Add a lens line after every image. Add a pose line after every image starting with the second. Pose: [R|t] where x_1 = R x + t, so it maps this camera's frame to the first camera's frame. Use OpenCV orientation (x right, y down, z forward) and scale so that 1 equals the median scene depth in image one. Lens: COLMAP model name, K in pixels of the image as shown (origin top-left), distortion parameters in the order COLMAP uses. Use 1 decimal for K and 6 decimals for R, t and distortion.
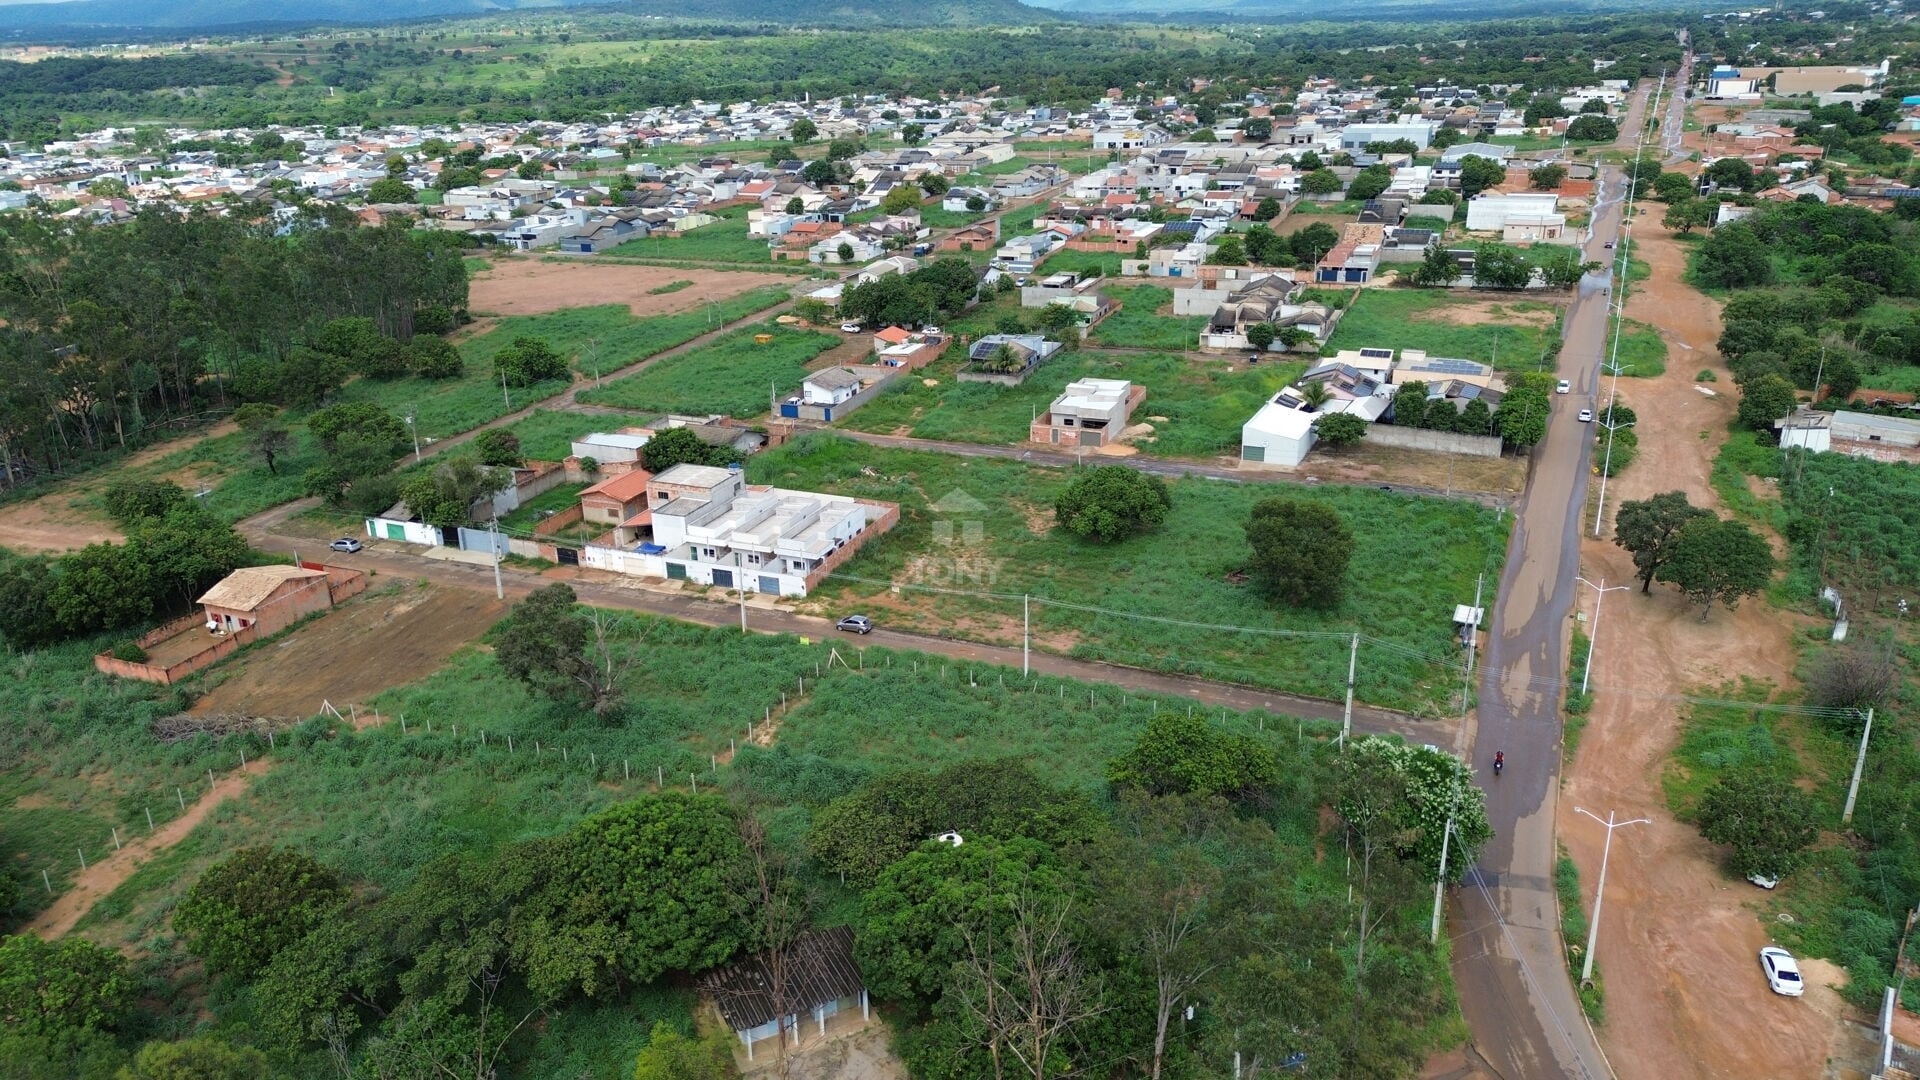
lens RADIAL K [[1357.1, 0, 960.8], [0, 1357.1, 525.5], [0, 0, 1]] dist [0.082675, -0.084760]
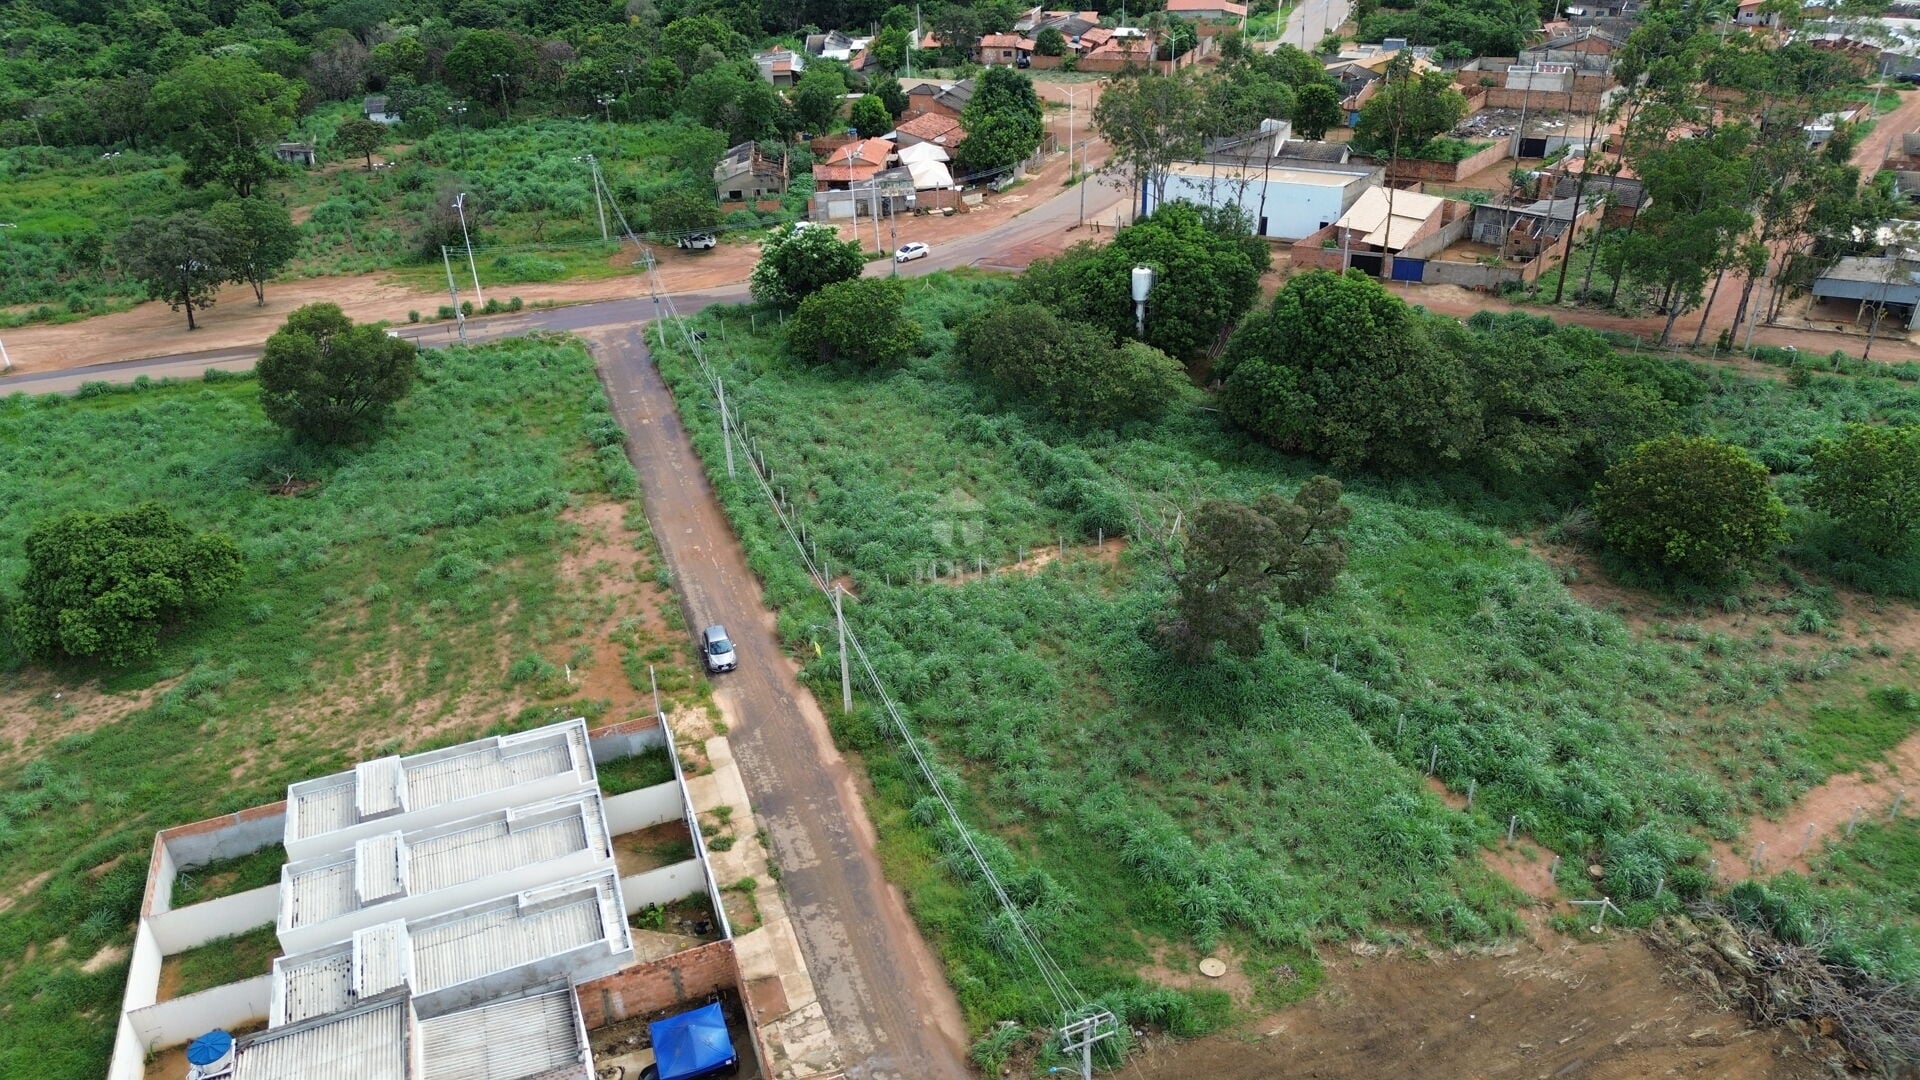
lens RADIAL K [[1349.6, 0, 960.0], [0, 1349.6, 540.0], [0, 0, 1]] dist [0.090678, -0.099542]
pose [[-0.678856, -0.331334, 0.655265, -0.384571], [0.306204, 0.683358, 0.662768, -0.235016], [-0.667378, 0.650569, -0.362446, 0.822452]]
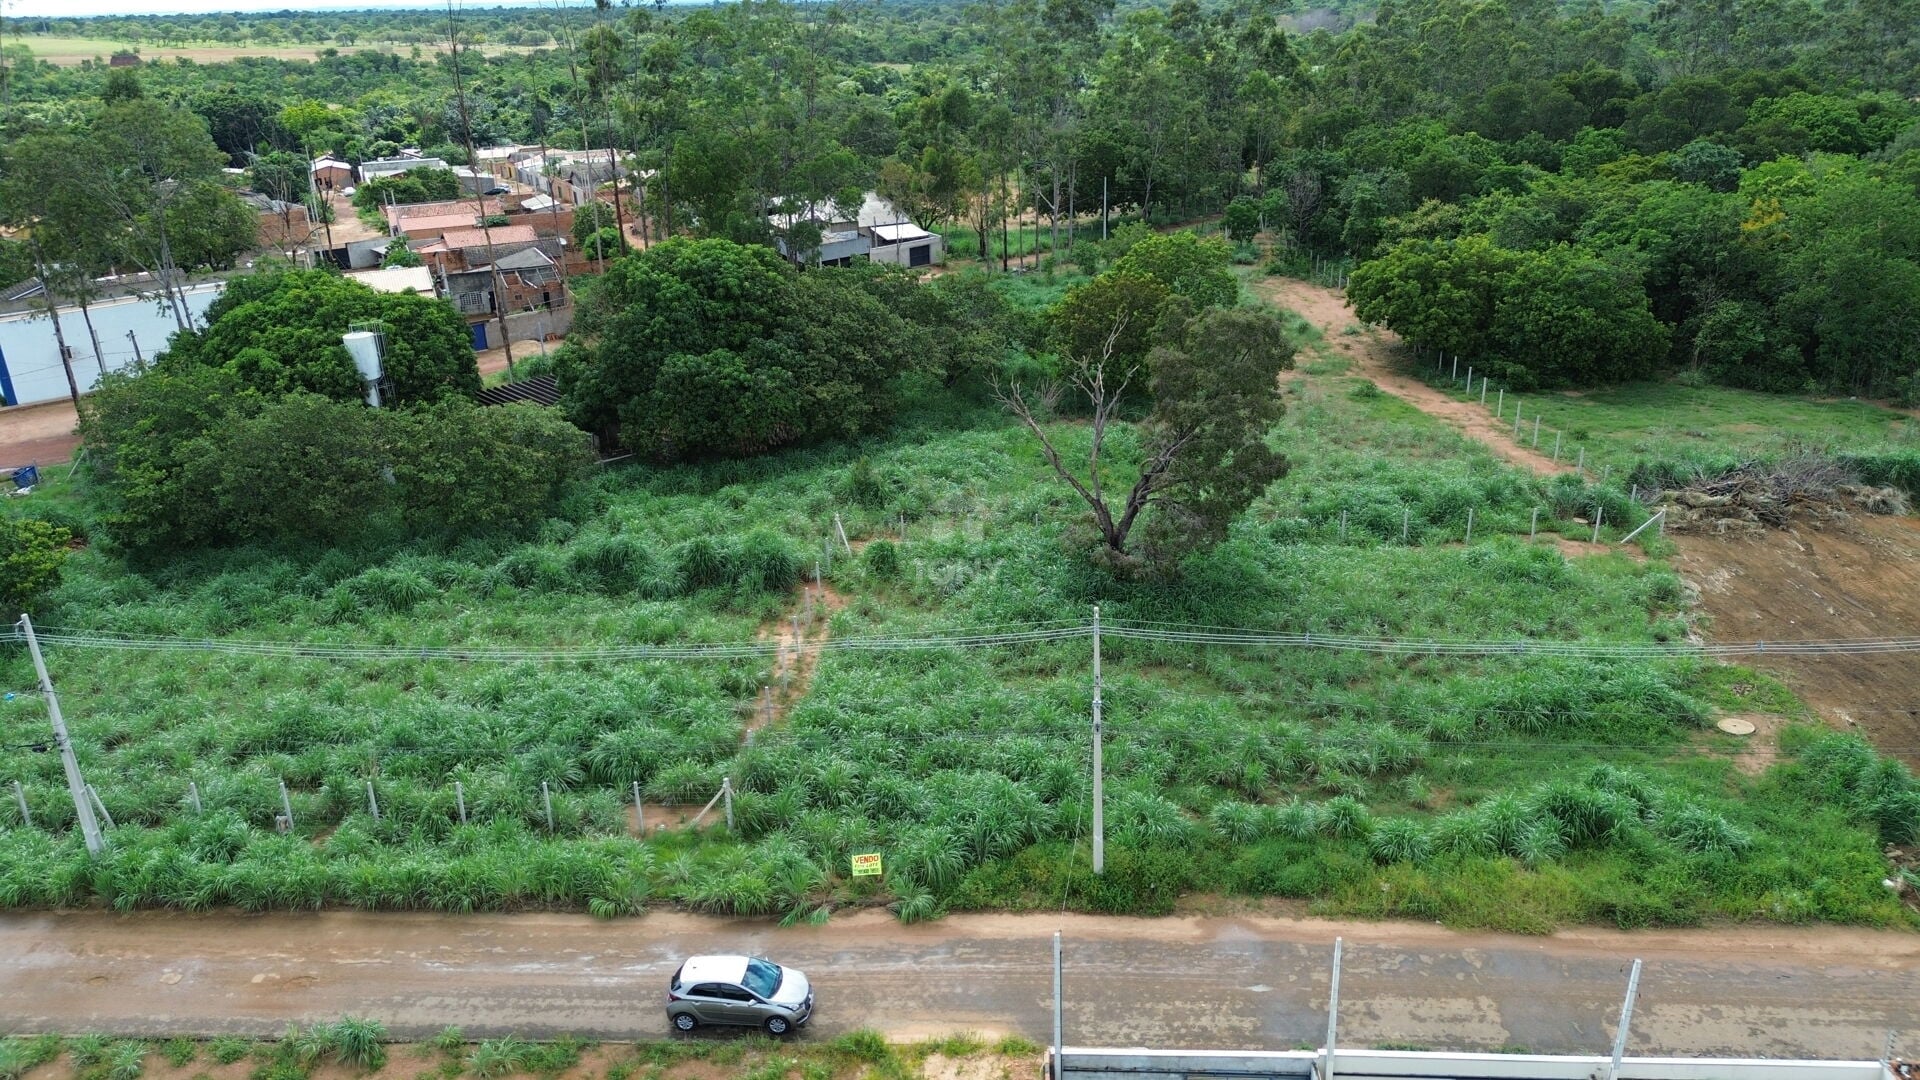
lens RADIAL K [[1352.4, 0, 954.6], [0, 1352.4, 537.9], [0, 0, 1]] dist [0.073744, -0.081567]
pose [[-0.944185, 0.170475, -0.281873, -0.043885], [-0.063374, 0.745690, 0.663272, -0.121183], [0.323261, 0.644116, -0.693266, 0.839362]]
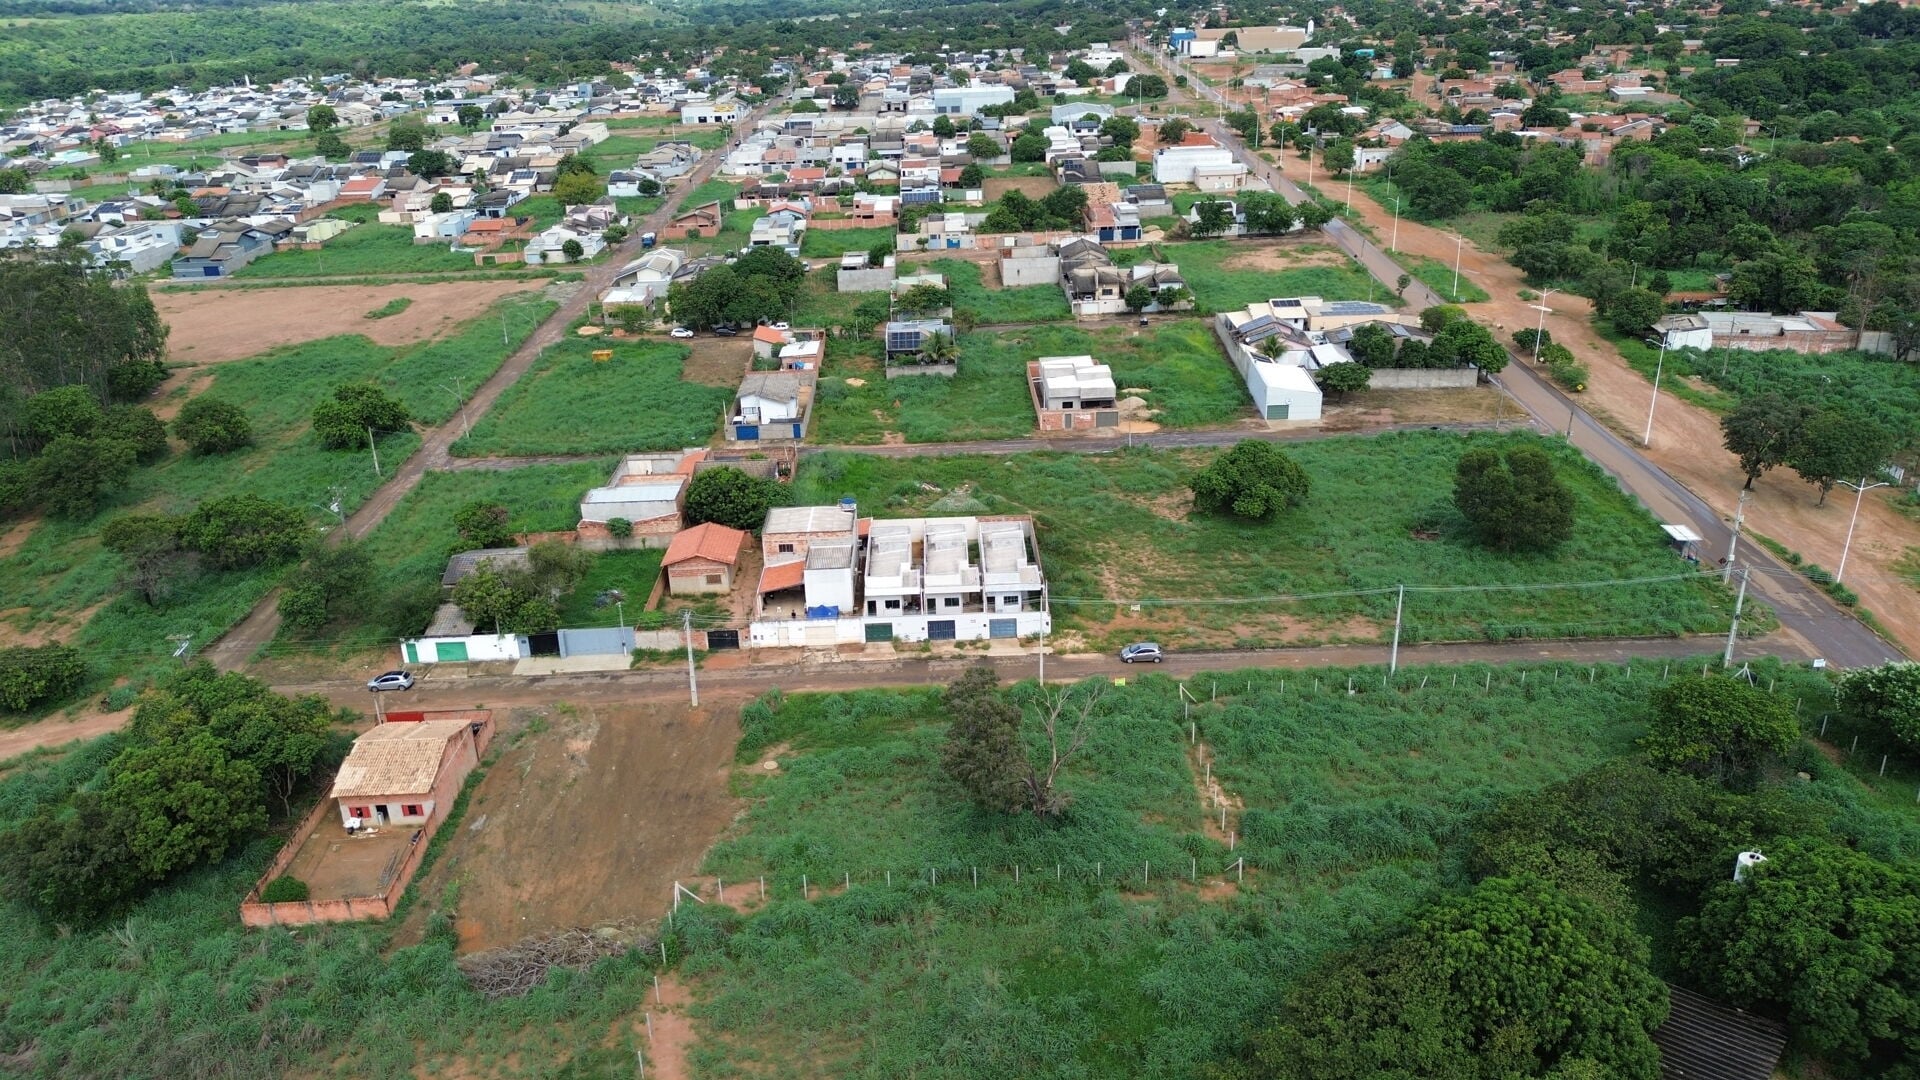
lens RADIAL K [[1352.4, 0, 954.6], [0, 1352.4, 537.9], [0, 0, 1]] dist [0.073744, -0.081567]
pose [[0.916645, -0.158838, 0.366787, -0.372480], [0.149127, 0.987295, 0.054862, -0.050965], [-0.370842, 0.004409, 0.928686, 0.164358]]
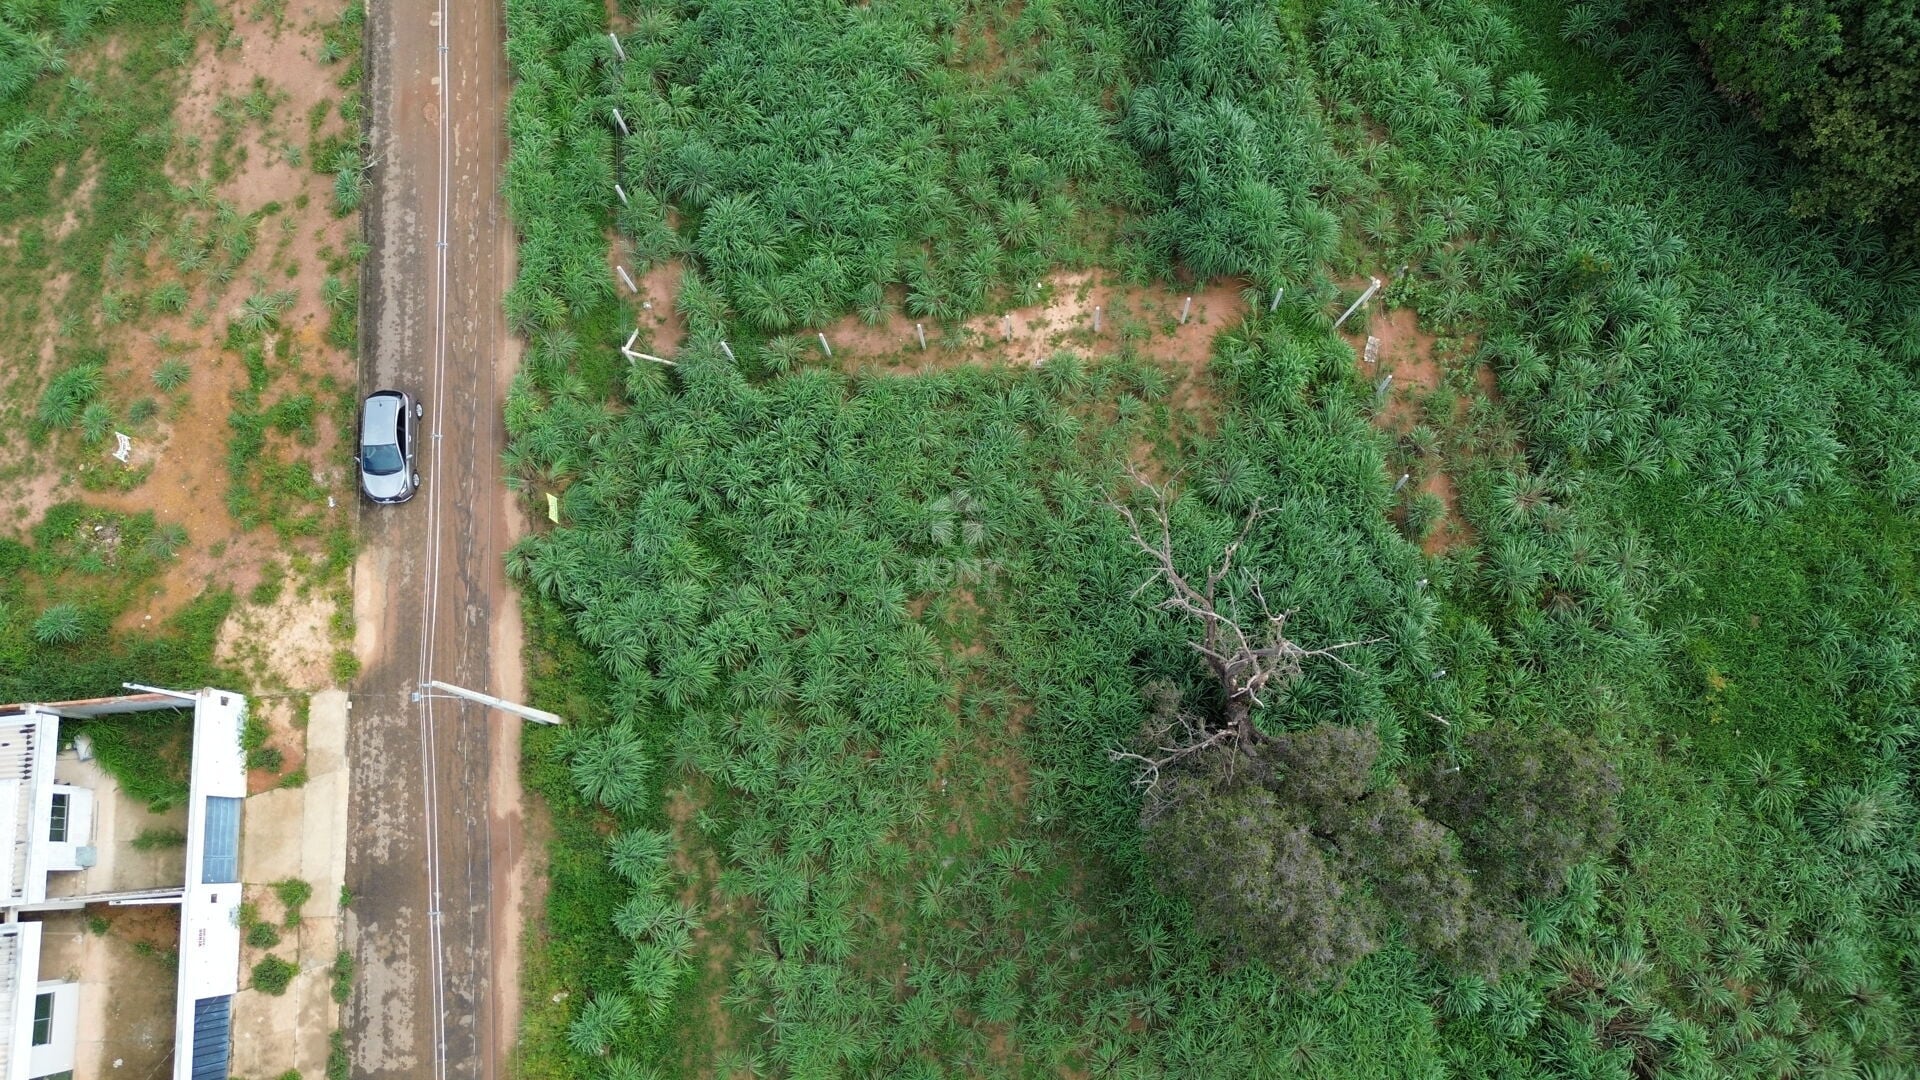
lens RADIAL K [[1352.4, 0, 954.6], [0, 1352.4, 537.9], [0, 0, 1]] dist [0.073744, -0.081567]
pose [[-0.448603, -0.856167, 0.256386, -0.177948], [0.379117, 0.077485, 0.922099, -0.128236], [-0.809336, 0.510857, 0.289827, 0.598015]]
